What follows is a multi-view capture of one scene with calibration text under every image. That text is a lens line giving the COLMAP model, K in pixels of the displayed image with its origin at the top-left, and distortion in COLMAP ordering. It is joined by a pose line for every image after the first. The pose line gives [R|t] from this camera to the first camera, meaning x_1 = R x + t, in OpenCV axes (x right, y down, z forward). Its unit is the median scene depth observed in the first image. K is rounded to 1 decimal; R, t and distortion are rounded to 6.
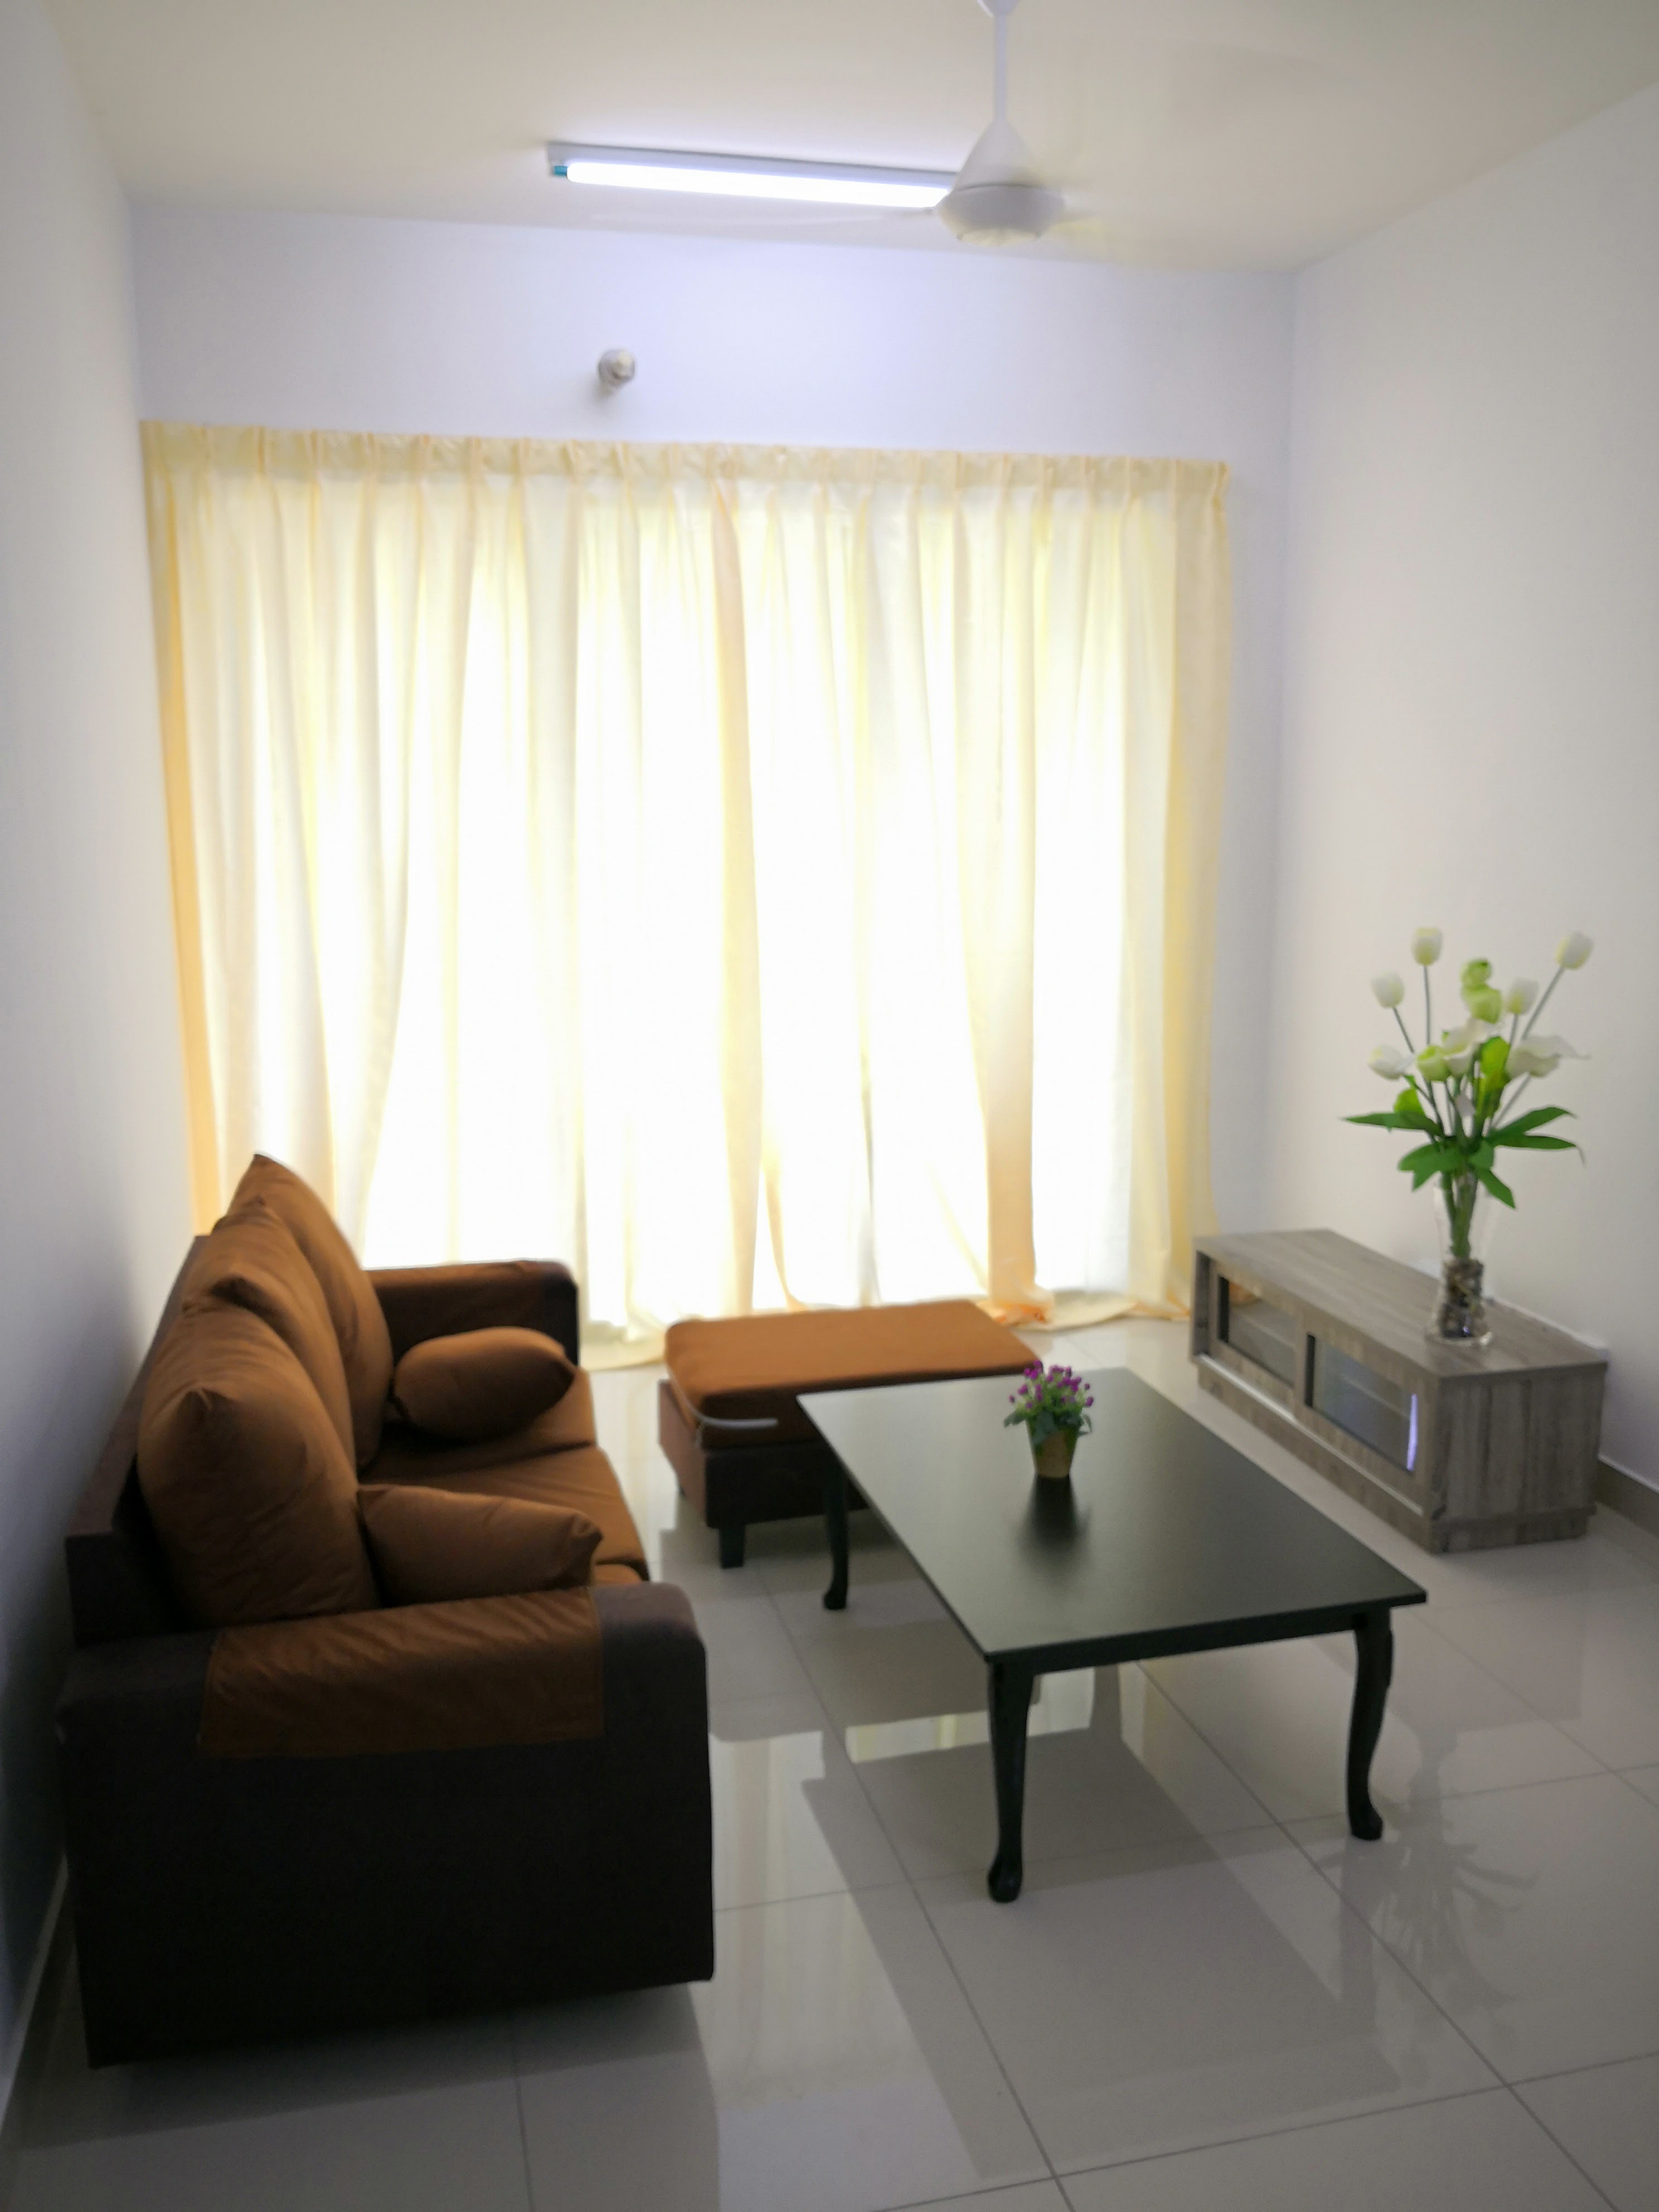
lens RADIAL K [[1901.2, 0, 829.5], [0, 1901.2, 1106.0], [0, 0, 1]] dist [-0.051000, 0.144948]
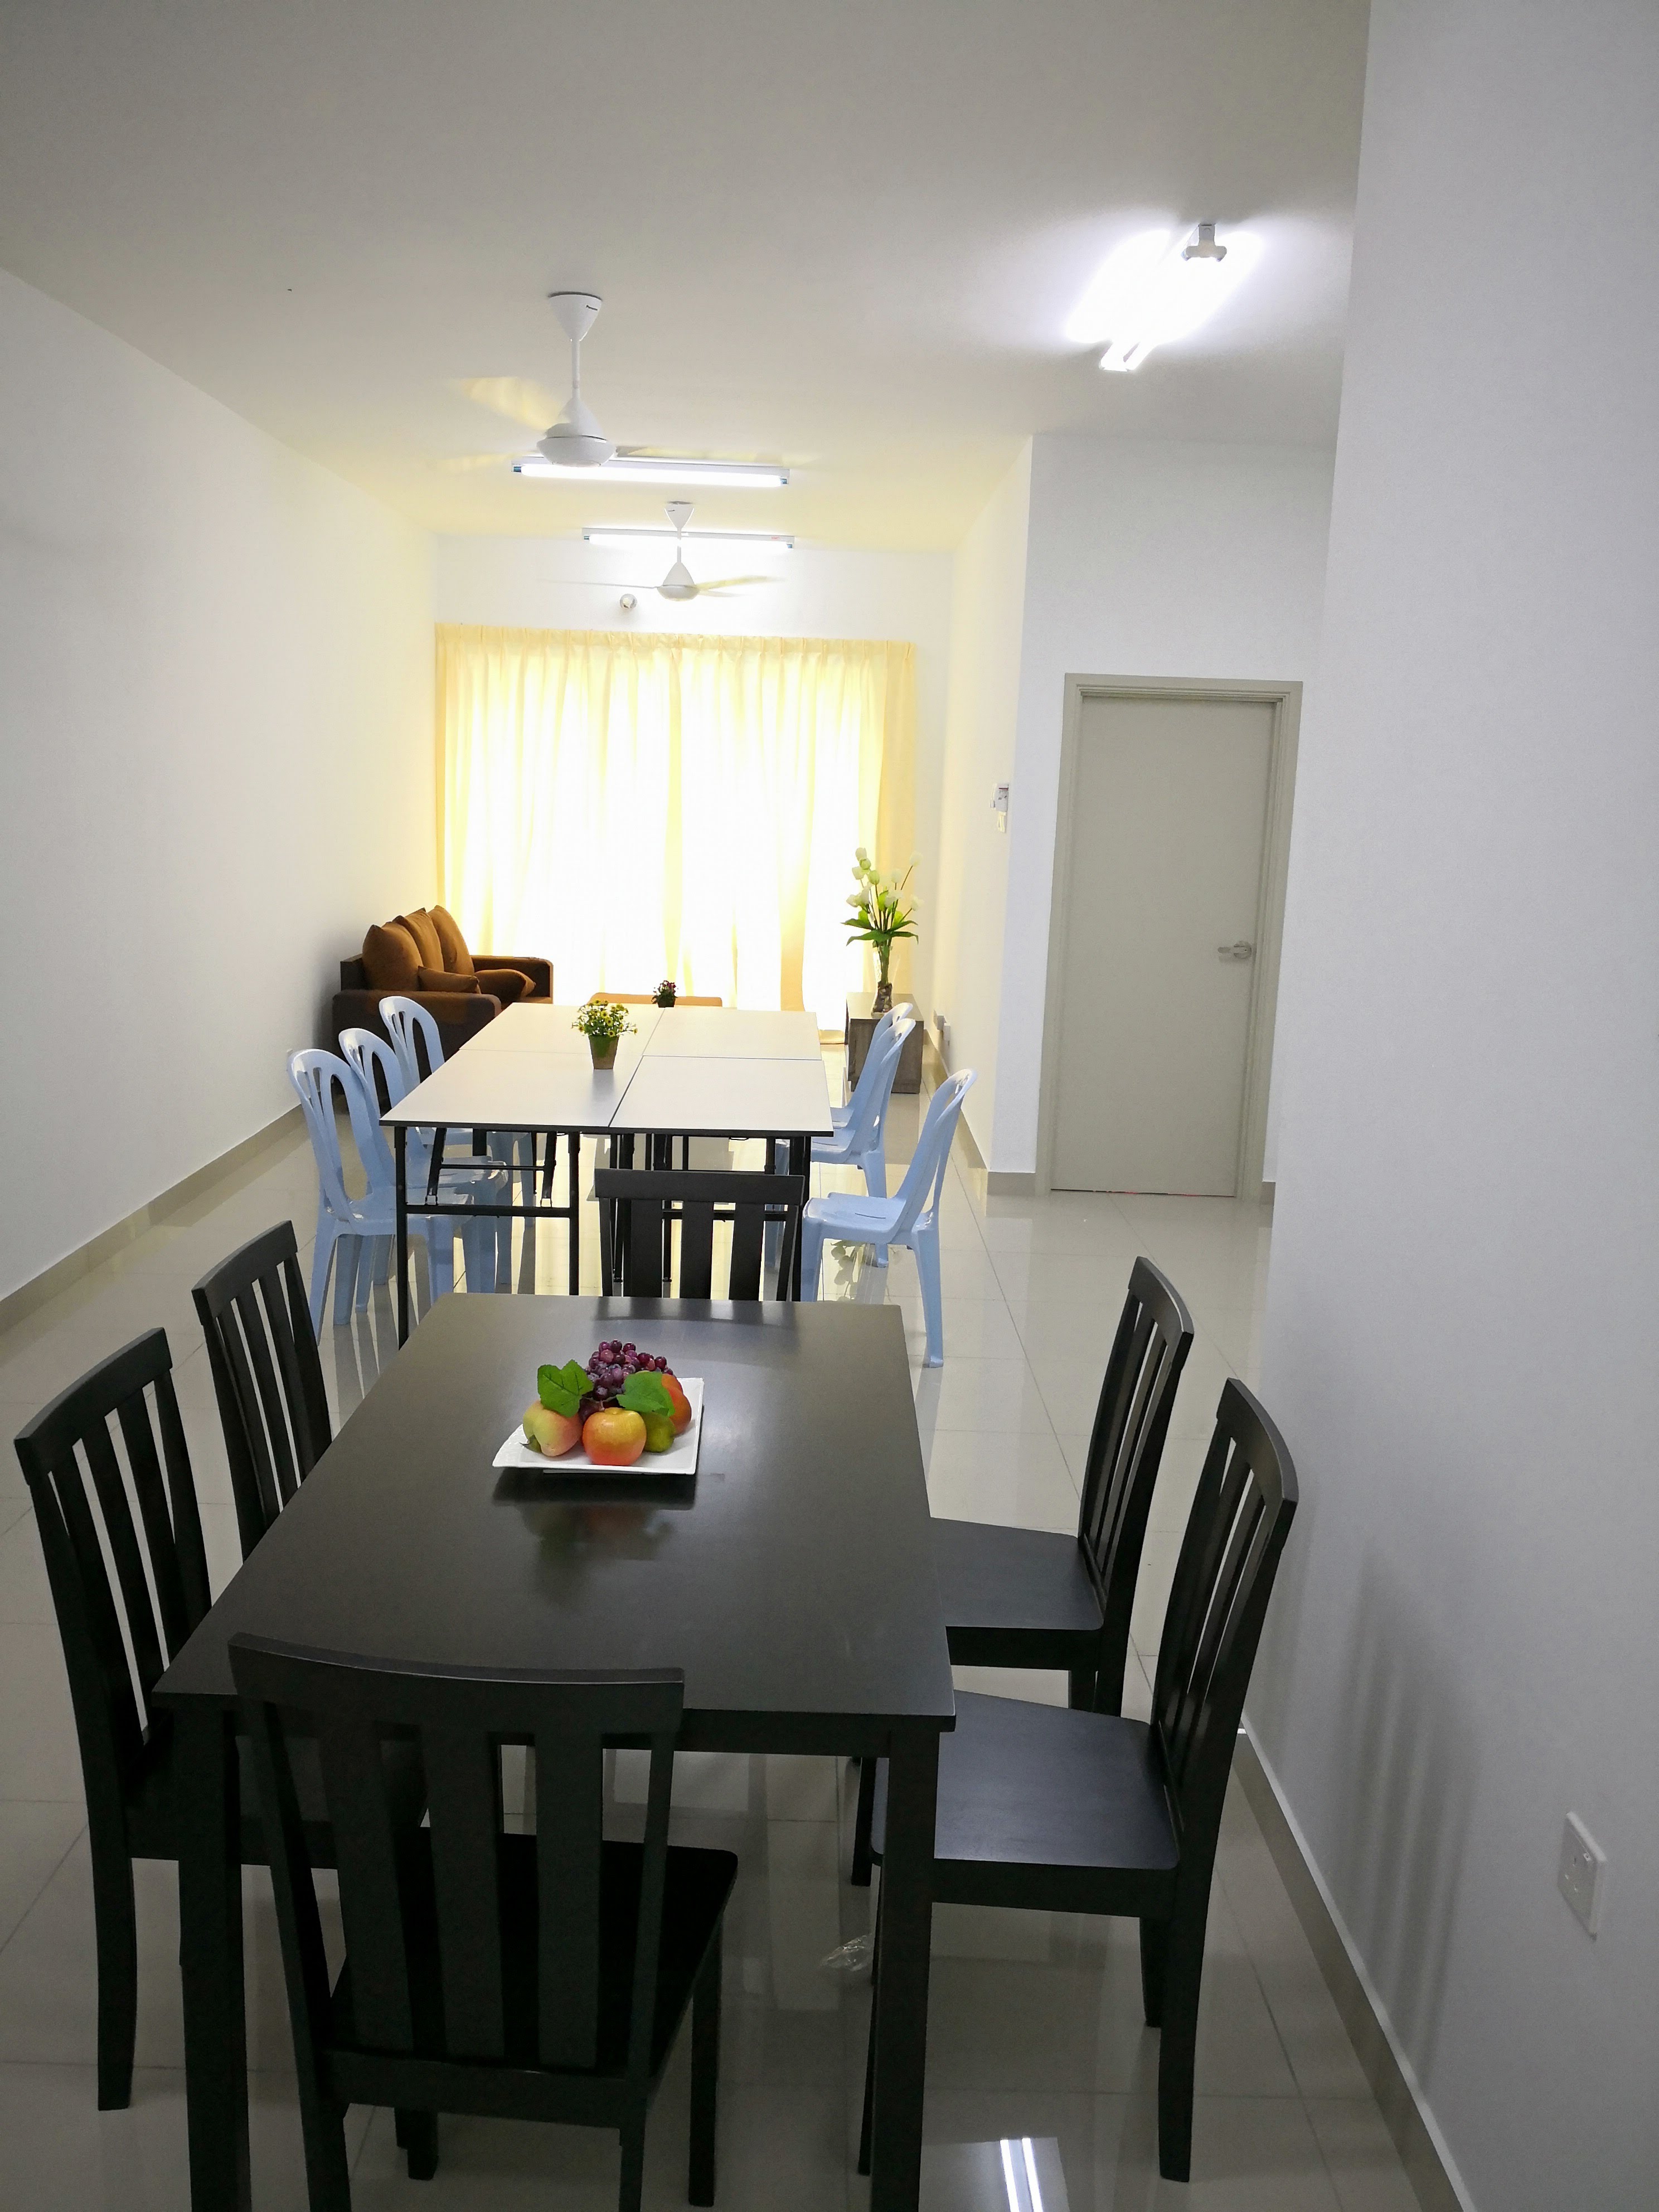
lens RADIAL K [[1890.5, 0, 829.5], [0, 1890.5, 1106.0], [0, 0, 1]] dist [0.014119, 0.007873]
pose [[0.973856, 0.080727, -0.212337, 0.672934], [-0.081103, 0.996681, 0.006950, 0.195008], [0.212193, 0.010453, 0.977172, -1.224458]]
